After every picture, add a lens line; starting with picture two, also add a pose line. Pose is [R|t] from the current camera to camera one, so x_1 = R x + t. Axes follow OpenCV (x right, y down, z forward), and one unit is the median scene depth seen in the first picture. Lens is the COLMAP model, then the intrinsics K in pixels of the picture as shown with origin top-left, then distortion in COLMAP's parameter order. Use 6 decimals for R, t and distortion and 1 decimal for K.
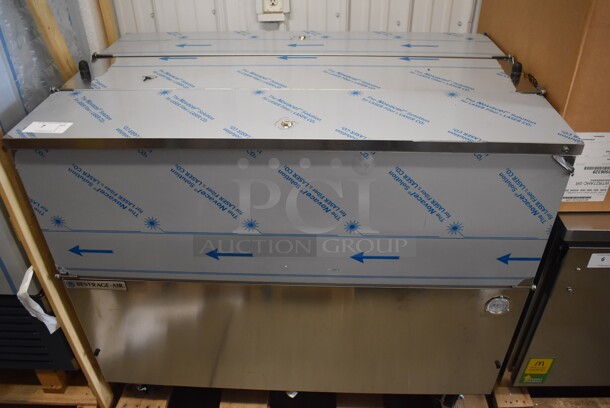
lens RADIAL K [[477.5, 0, 305.0], [0, 477.5, 204.0], [0, 0, 1]] dist [-0.078695, 0.002436]
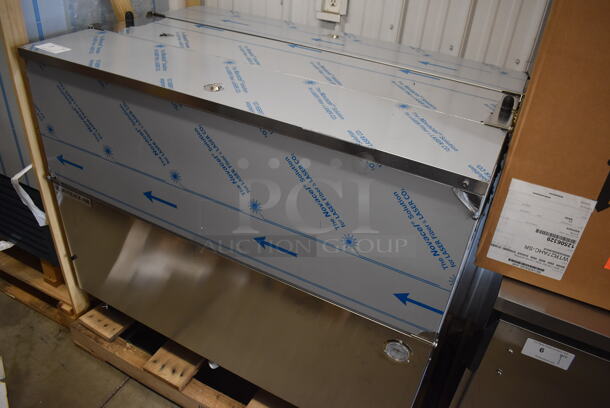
lens RADIAL K [[467.4, 0, 305.0], [0, 467.4, 204.0], [0, 0, 1]] dist [-0.084833, 0.001668]
pose [[0.900723, 0.303970, -0.310322, 0.440177], [-0.318774, 0.947825, 0.003169, 0.006085], [0.295095, 0.096069, 0.950626, 0.095071]]
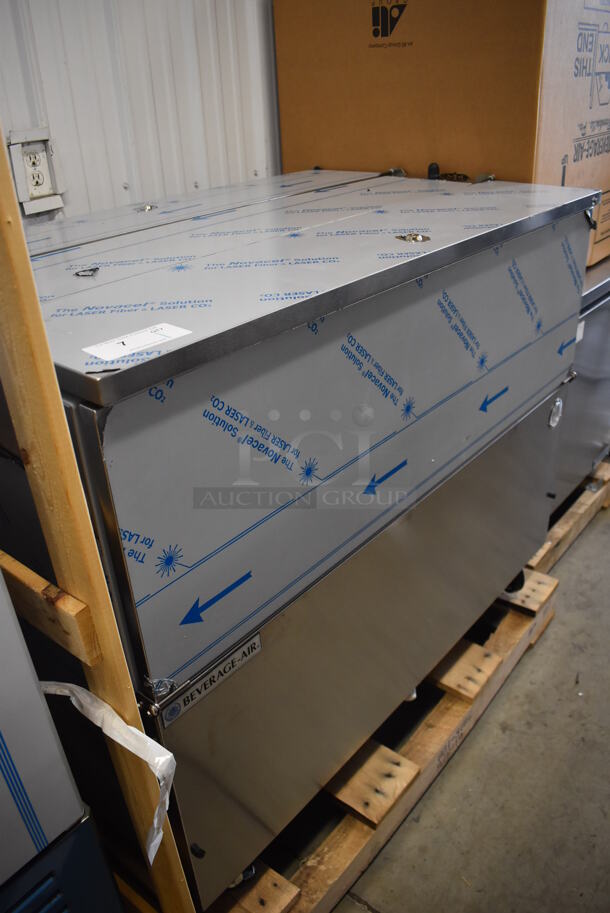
lens RADIAL K [[699.6, 0, 305.0], [0, 699.6, 456.5], [0, 0, 1]] dist [-0.084833, 0.001668]
pose [[0.614315, -0.394752, 0.683219, -0.796914], [0.484614, 0.872071, 0.068127, -0.029203], [-0.622709, 0.289246, 0.727028, 0.369167]]
